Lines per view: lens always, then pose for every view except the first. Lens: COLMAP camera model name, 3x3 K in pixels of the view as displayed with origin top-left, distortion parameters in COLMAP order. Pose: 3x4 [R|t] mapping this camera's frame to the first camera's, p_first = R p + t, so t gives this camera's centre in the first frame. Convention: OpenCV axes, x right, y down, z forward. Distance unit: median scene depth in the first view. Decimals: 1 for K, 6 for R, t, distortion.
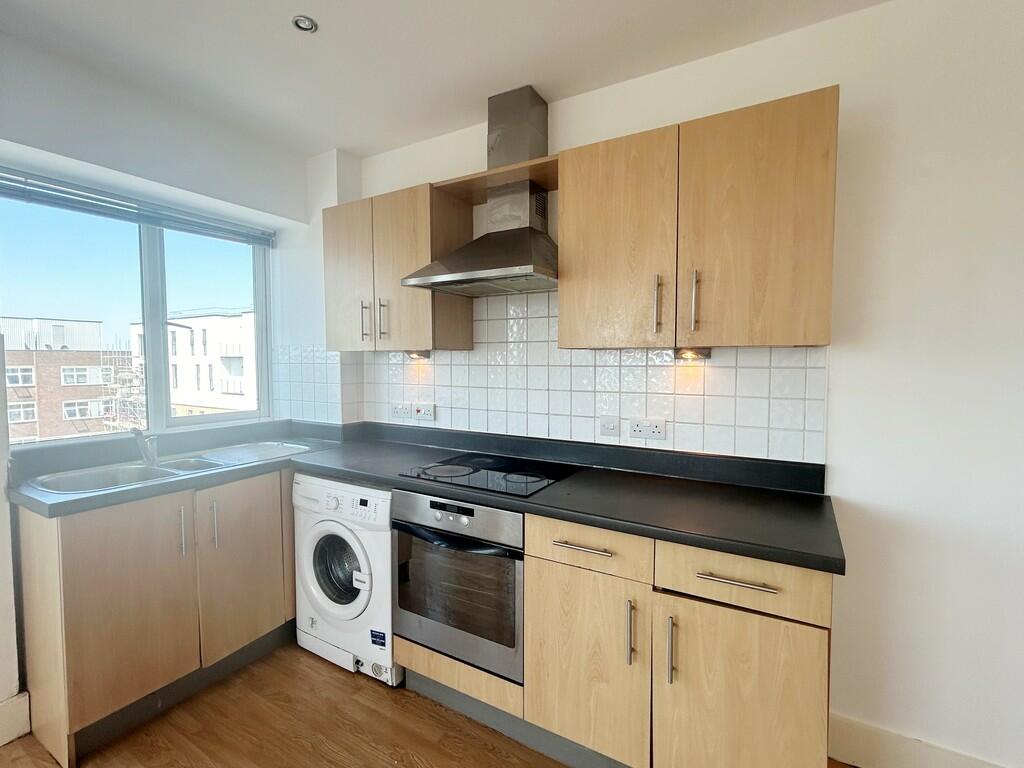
lens RADIAL K [[481.9, 0, 509.2], [0, 481.9, 381.8], [0, 0, 1]] dist [0.001734, 0.000435]
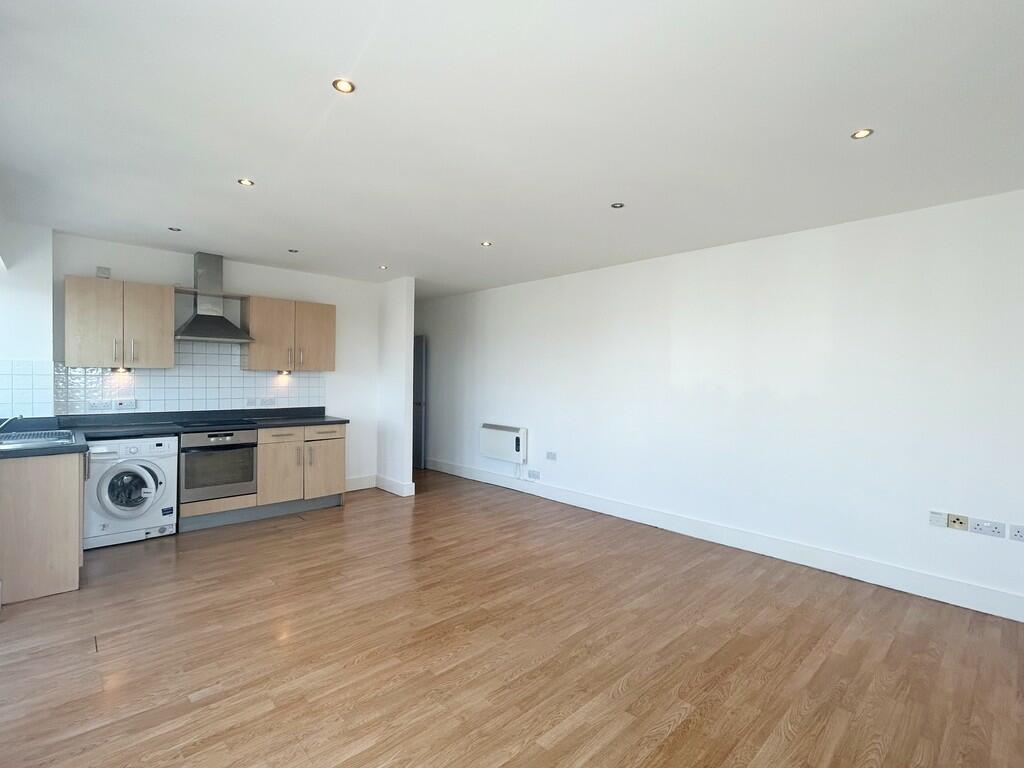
lens RADIAL K [[481.9, 0, 509.2], [0, 481.9, 381.8], [0, 0, 1]] dist [0.001734, 0.000435]
pose [[0.270331, -0.006667, 0.962744, -1.827524], [0.035112, 0.999379, -0.002938, 0.046551], [-0.962127, 0.034598, 0.270398, -0.941030]]
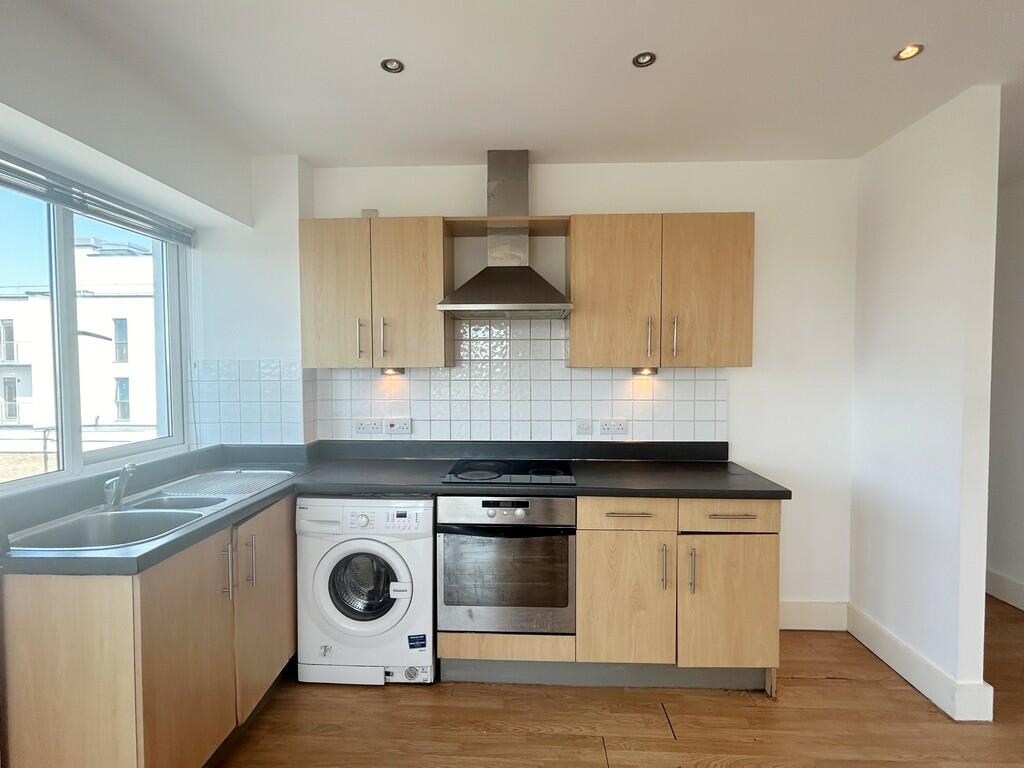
lens RADIAL K [[481.9, 0, 509.2], [0, 481.9, 381.8], [0, 0, 1]] dist [0.001734, 0.000435]
pose [[0.877691, -0.015724, 0.478970, -0.592666], [0.024497, 0.999627, -0.012073, -0.018007], [-0.478601, 0.022330, 0.877748, -0.034457]]
